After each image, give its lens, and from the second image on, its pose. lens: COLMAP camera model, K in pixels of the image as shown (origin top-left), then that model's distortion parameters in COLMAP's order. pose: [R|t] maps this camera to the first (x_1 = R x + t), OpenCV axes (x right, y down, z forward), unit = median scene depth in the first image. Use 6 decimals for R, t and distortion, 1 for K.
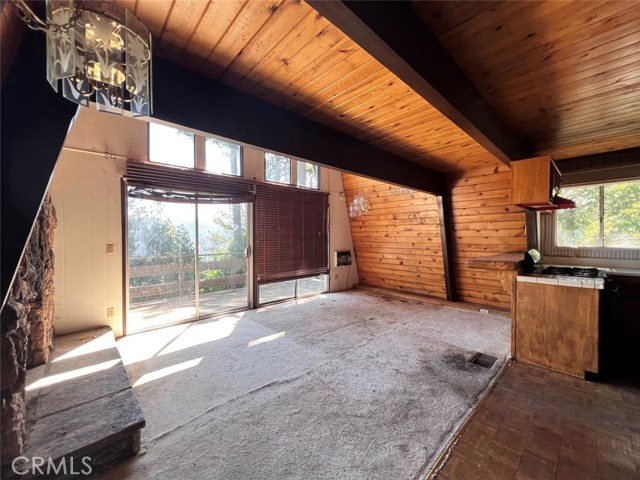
lens RADIAL K [[255.9, 0, 320.4], [0, 255.9, 240.1], [0, 0, 1]] dist [-0.000430, -0.000158]
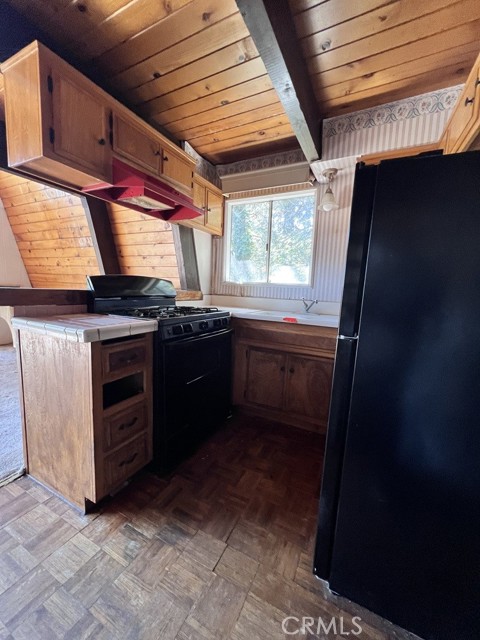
lens RADIAL K [[255.9, 0, 239.9], [0, 255.9, 321.5], [0, 0, 1]] dist [-0.000430, -0.000158]
pose [[0.937630, -0.001770, 0.347630, 0.740292], [-0.041951, 0.992103, 0.118201, 0.051585], [-0.345094, -0.125413, 0.930152, 0.290967]]
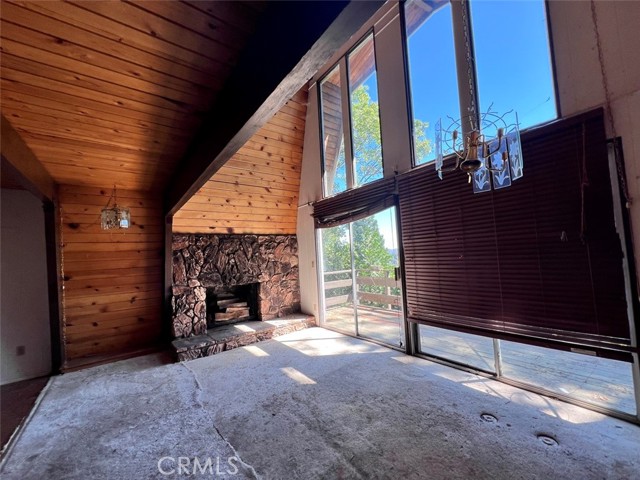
lens RADIAL K [[255.9, 0, 321.5], [0, 255.9, 244.6], [0, 0, 1]] dist [-0.000430, -0.000158]
pose [[-0.089940, -0.033770, -0.995375, 0.602585], [0.044762, 0.998278, -0.037913, -0.022863], [0.994941, -0.047965, -0.088273, 1.057549]]
